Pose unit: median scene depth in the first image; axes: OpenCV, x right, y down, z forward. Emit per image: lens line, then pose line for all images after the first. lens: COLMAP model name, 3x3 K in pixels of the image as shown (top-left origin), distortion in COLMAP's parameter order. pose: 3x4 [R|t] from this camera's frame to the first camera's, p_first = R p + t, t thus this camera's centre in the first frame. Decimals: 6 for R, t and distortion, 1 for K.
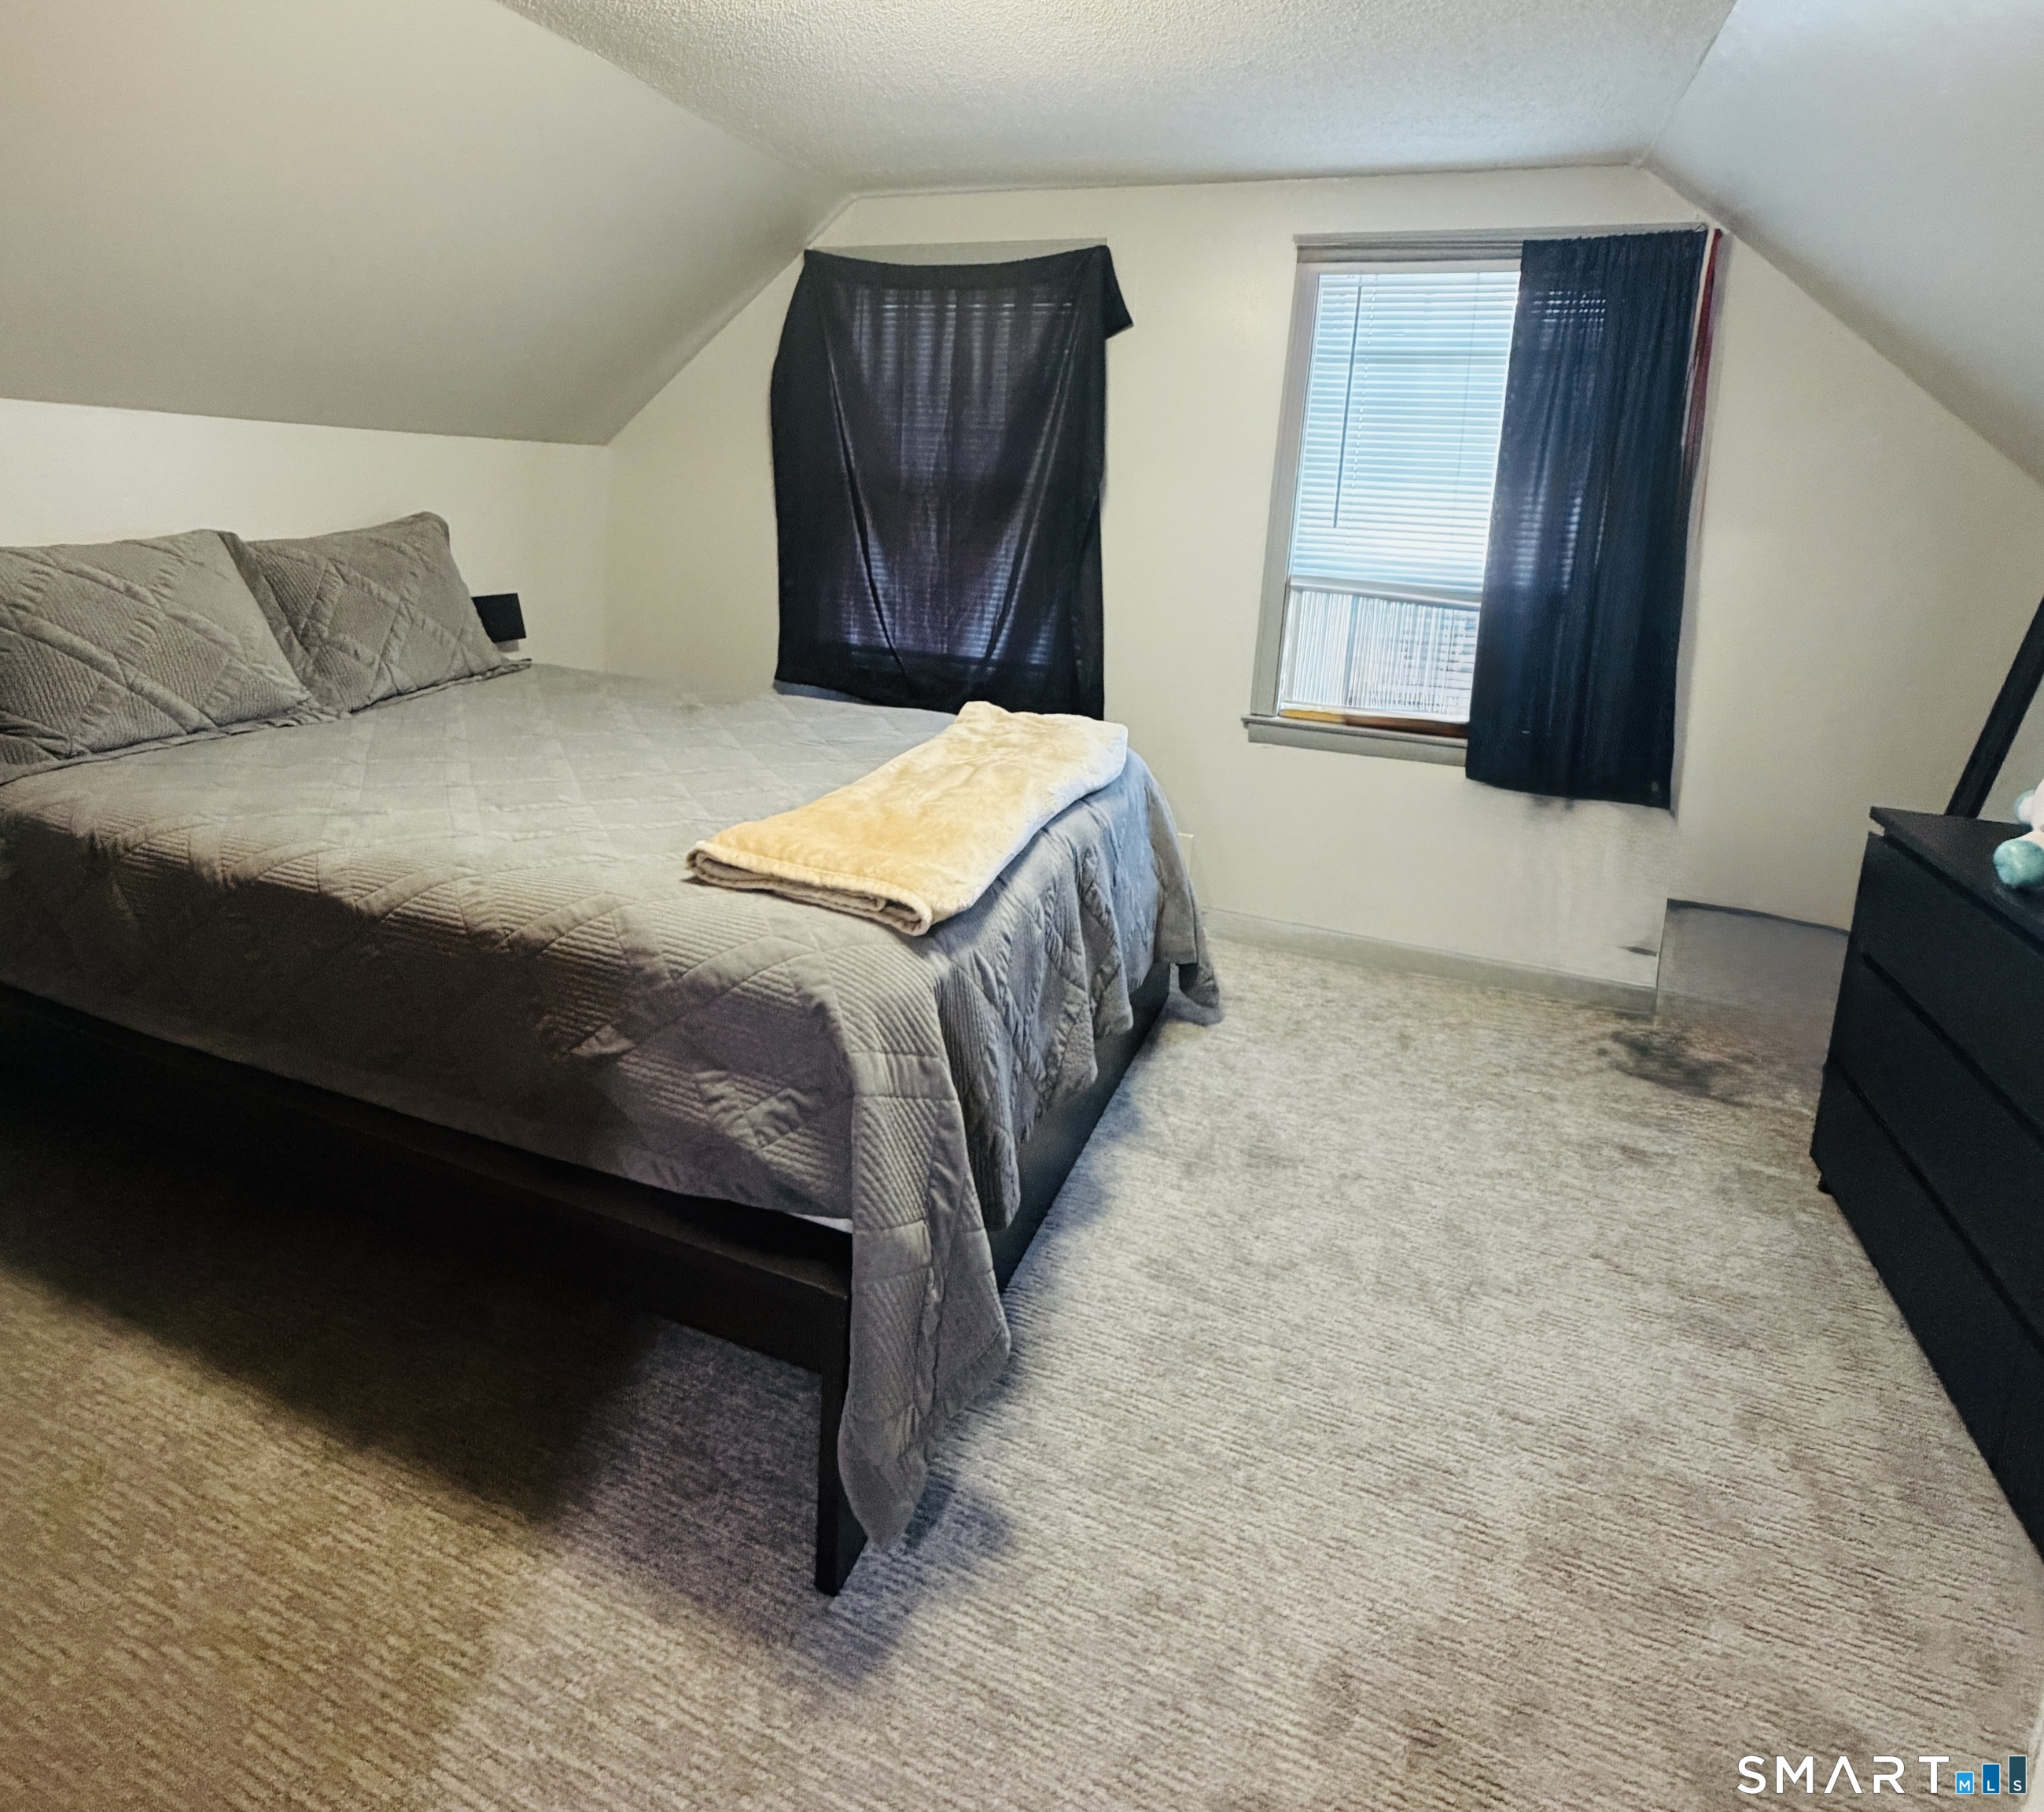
lens RADIAL K [[1165.6, 0, 1020.8], [0, 1165.6, 719.7], [0, 0, 1]] dist [0.001017, 0.001369]
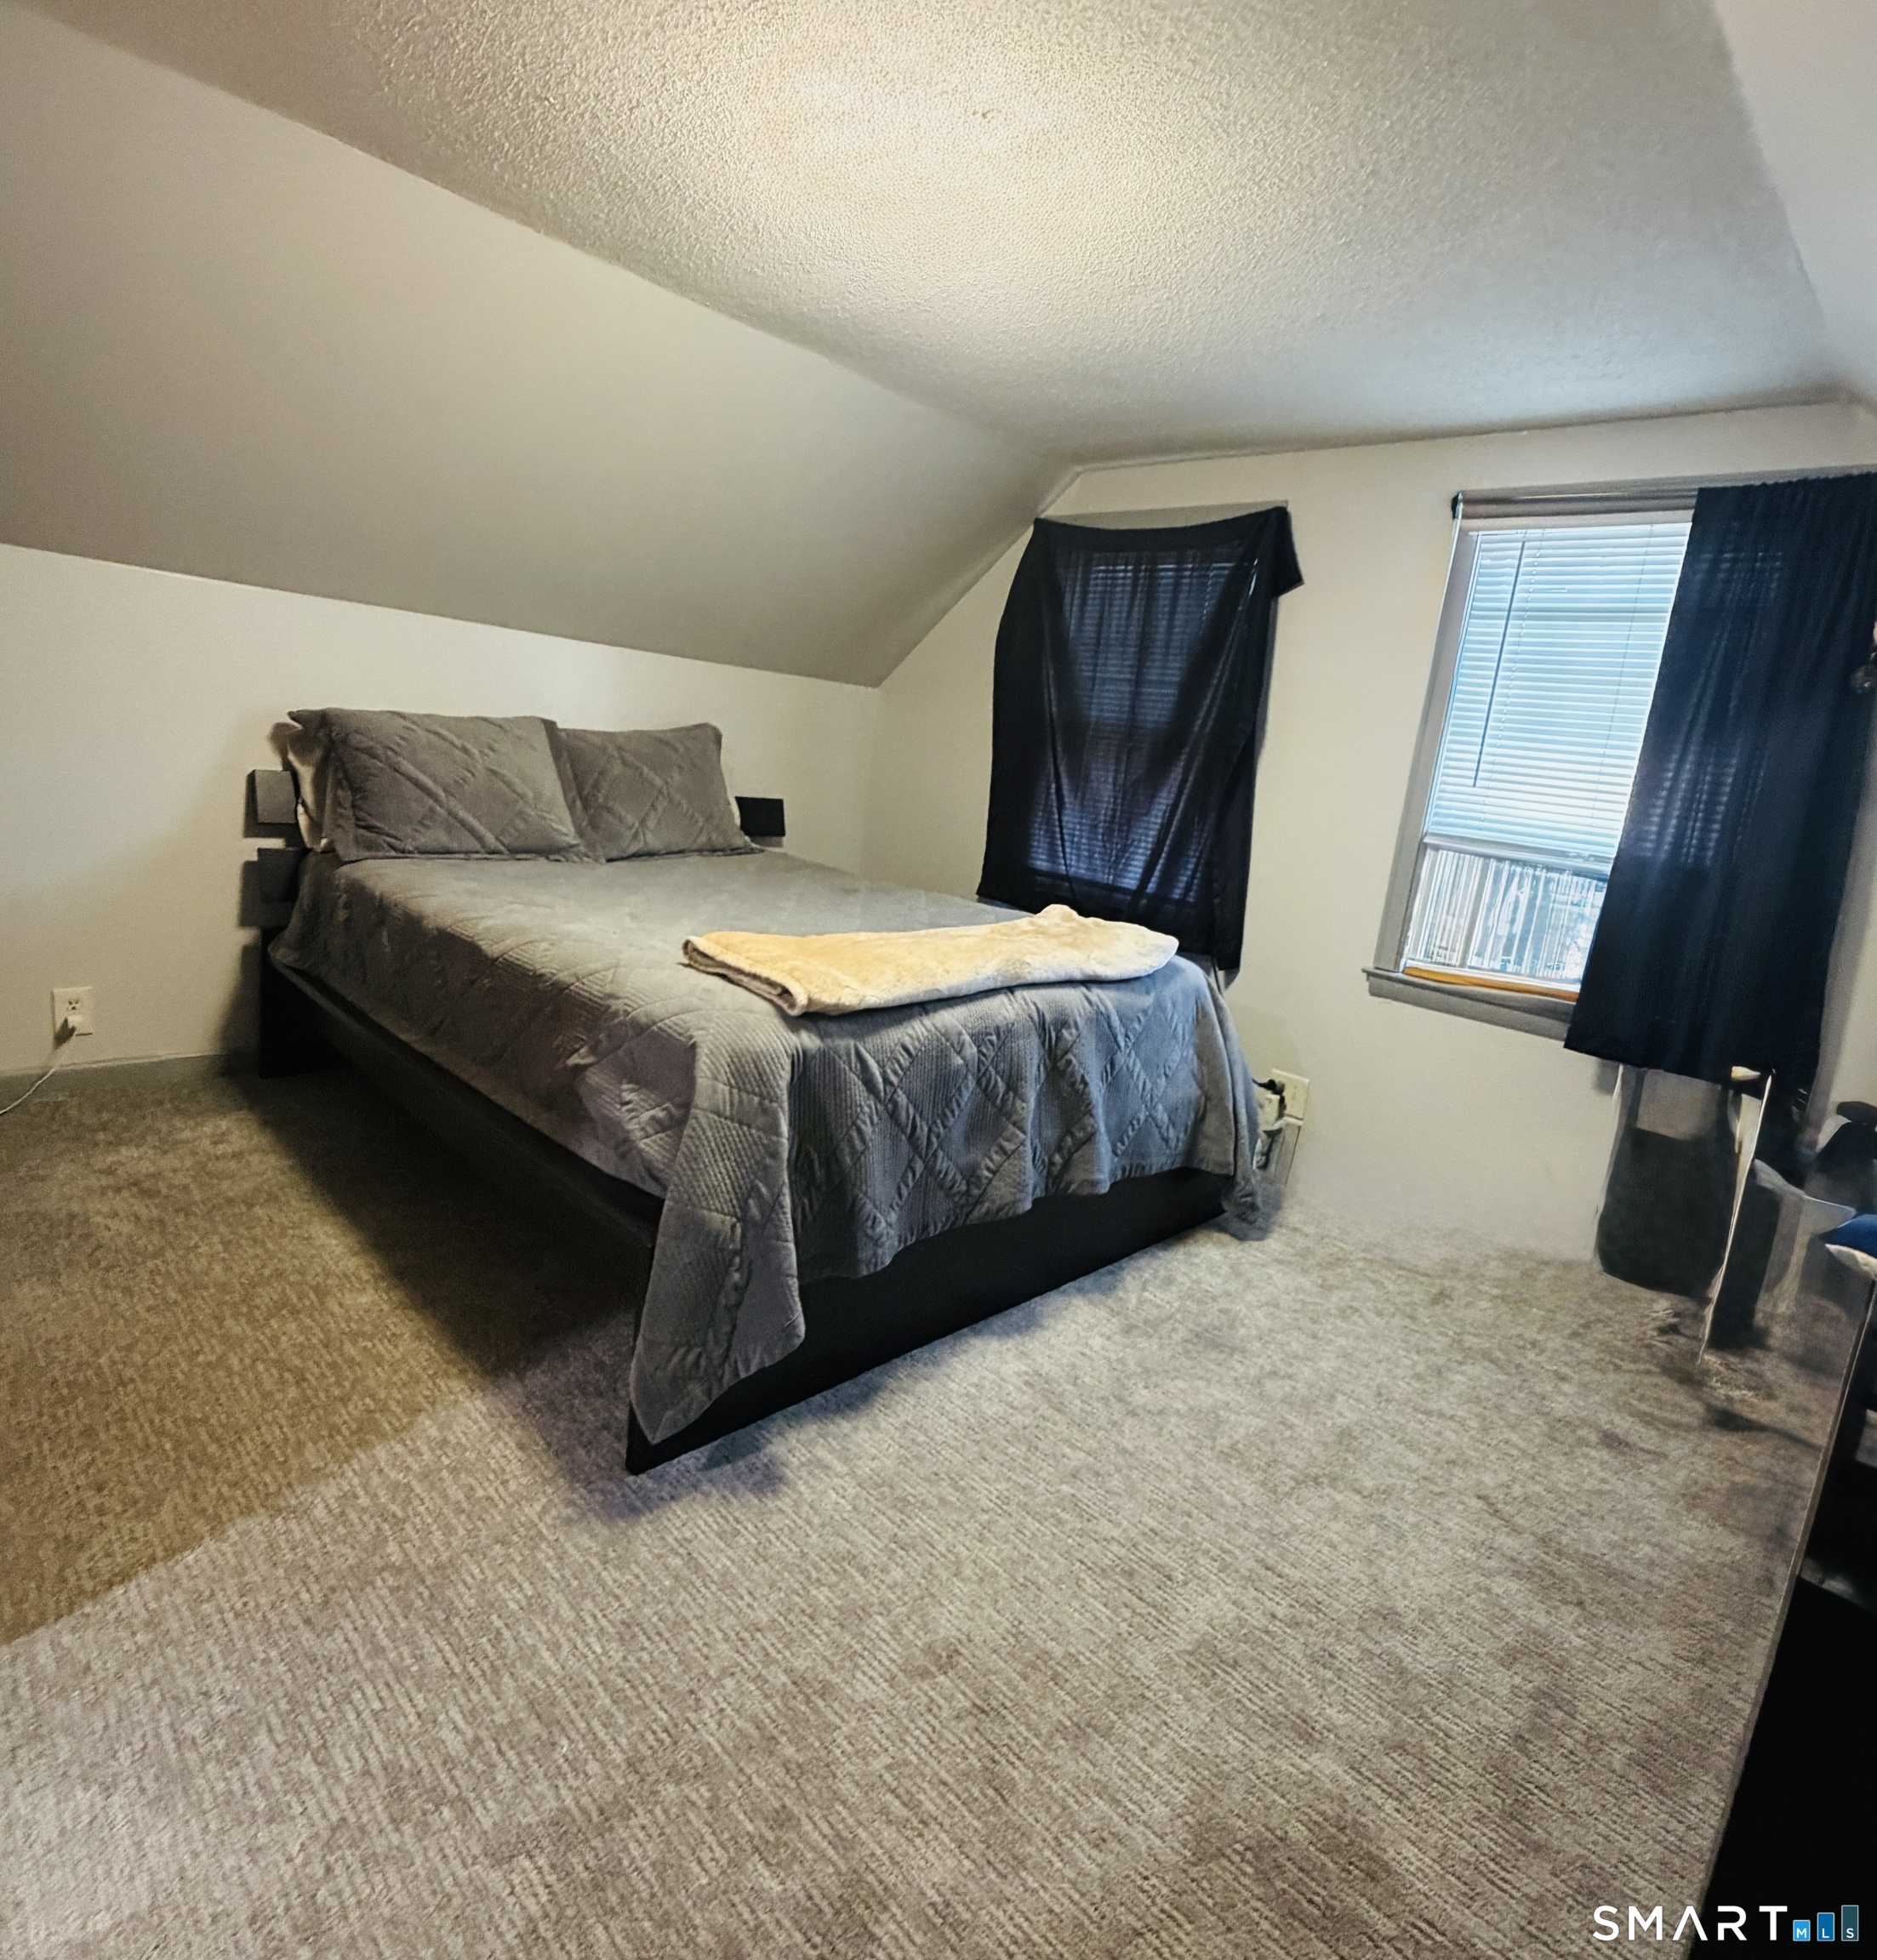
lens RADIAL K [[1088.1, 0, 938.5], [0, 1088.1, 980.0], [0, 0, 1]] dist [0.003262, 0.000533]
pose [[0.925010, 0.139087, -0.353569, 0.273379], [-0.140388, 0.989850, 0.022106, 0.057108], [0.353055, 0.029189, 0.935147, -0.032902]]
